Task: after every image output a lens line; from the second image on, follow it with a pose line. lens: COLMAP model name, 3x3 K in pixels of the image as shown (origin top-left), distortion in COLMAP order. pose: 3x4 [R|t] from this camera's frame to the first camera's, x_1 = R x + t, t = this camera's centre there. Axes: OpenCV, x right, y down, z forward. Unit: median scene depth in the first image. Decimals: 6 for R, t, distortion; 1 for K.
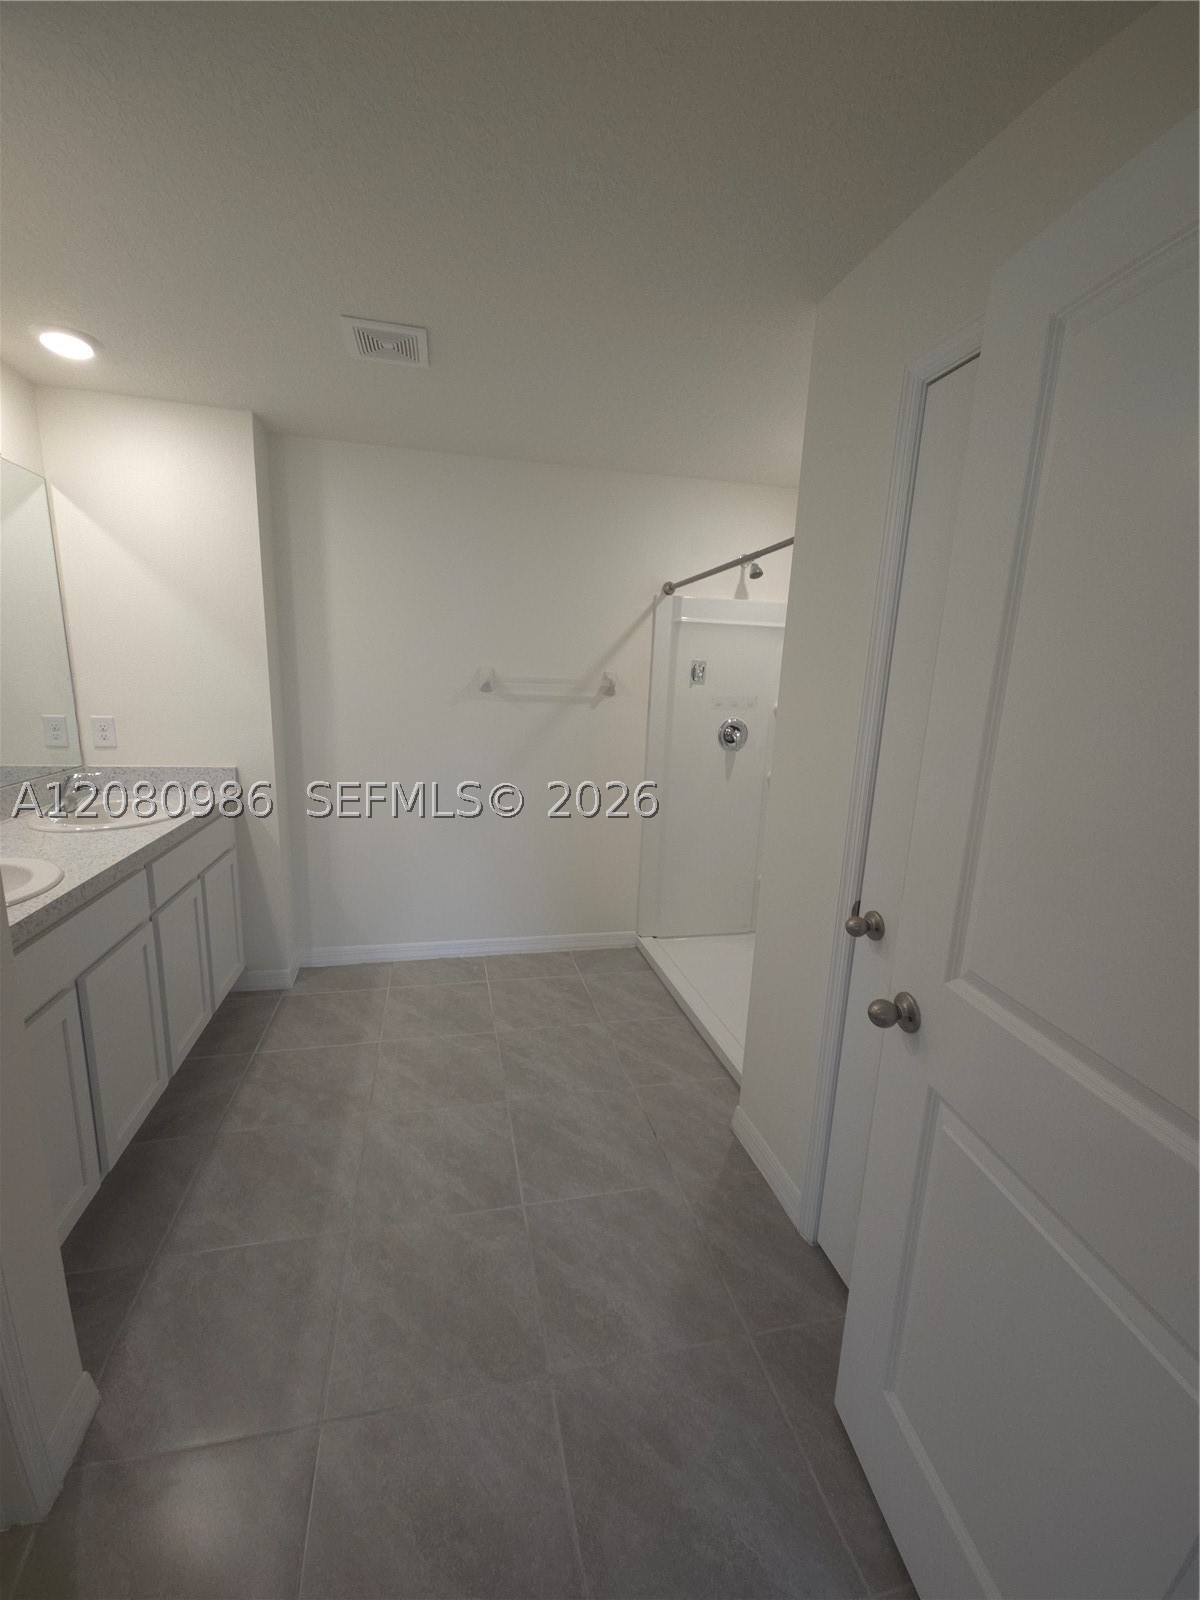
lens RADIAL K [[651.6, 0, 589.2], [0, 651.6, 807.4], [0, 0, 1]] dist [0.012681, 0.001475]
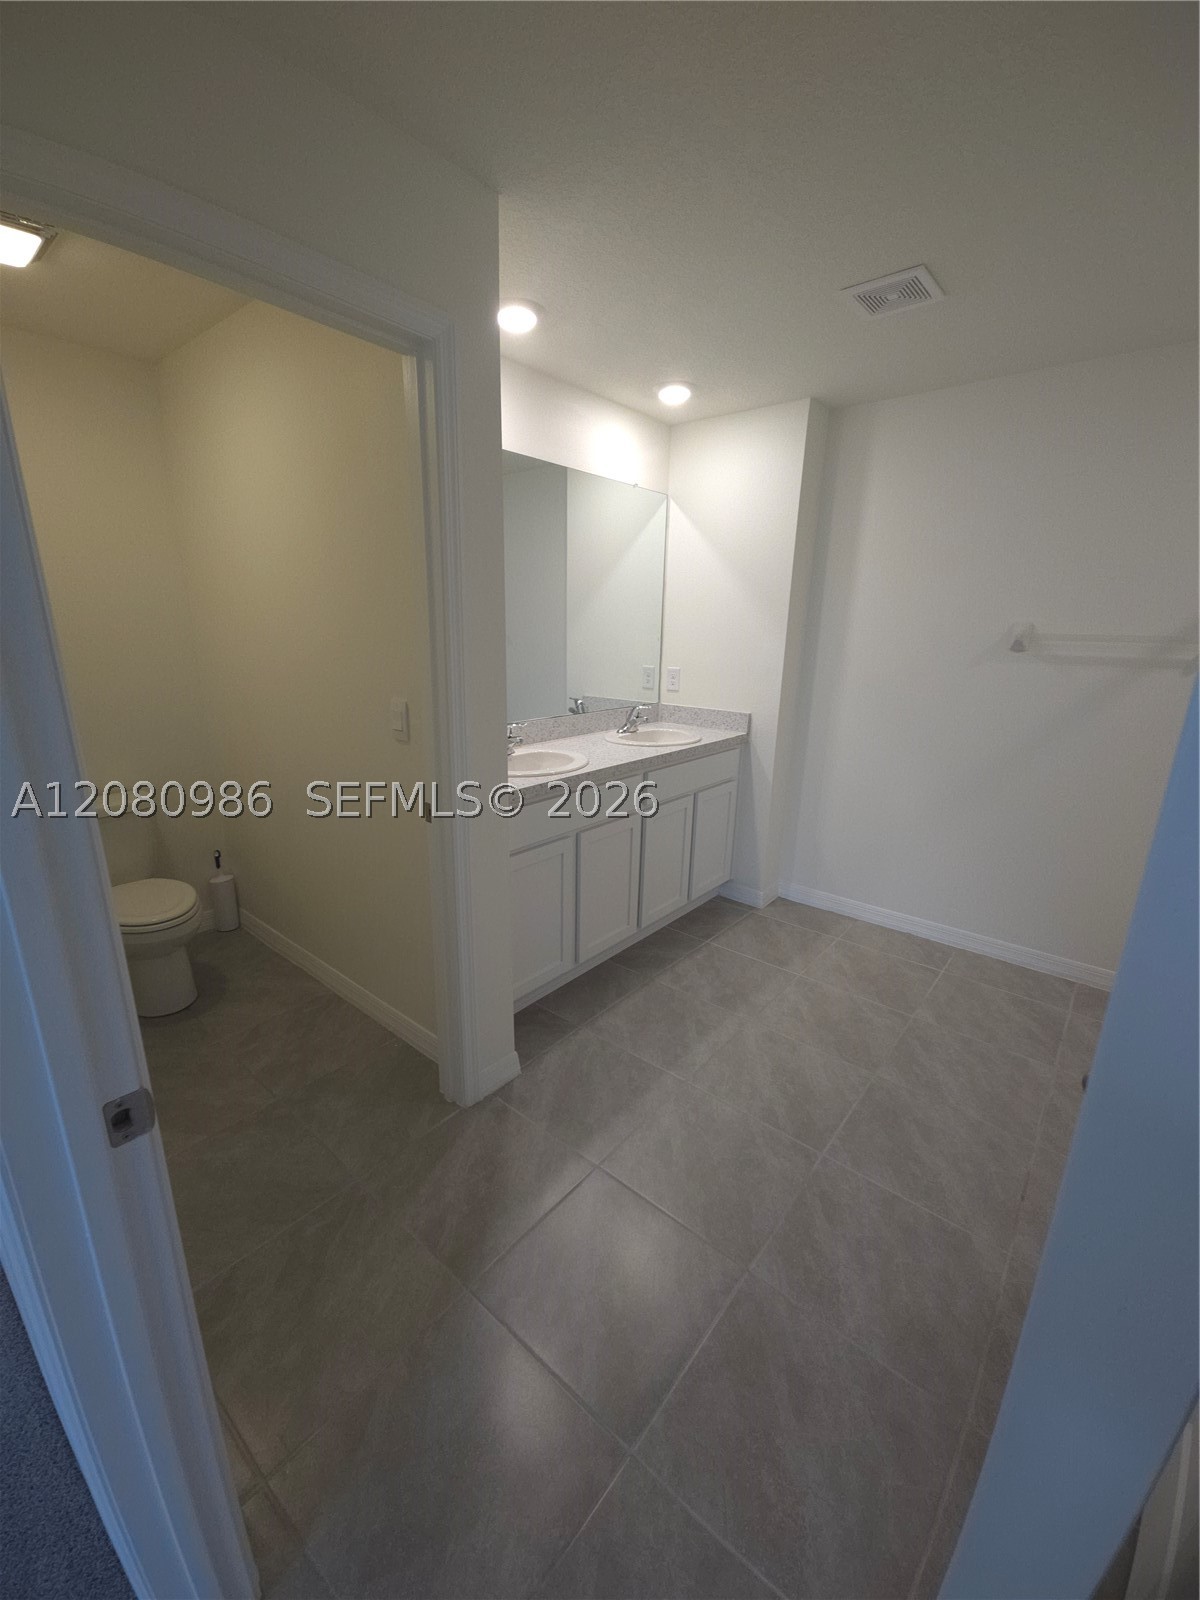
lens RADIAL K [[651.6, 0, 589.3], [0, 651.6, 803.1], [0, 0, 1]] dist [0.012681, 0.001475]
pose [[0.606036, 0.187210, -0.773093, 0.255449], [-0.154672, 0.981093, 0.116329, 0.006713], [0.780254, 0.049076, 0.623534, 0.038974]]
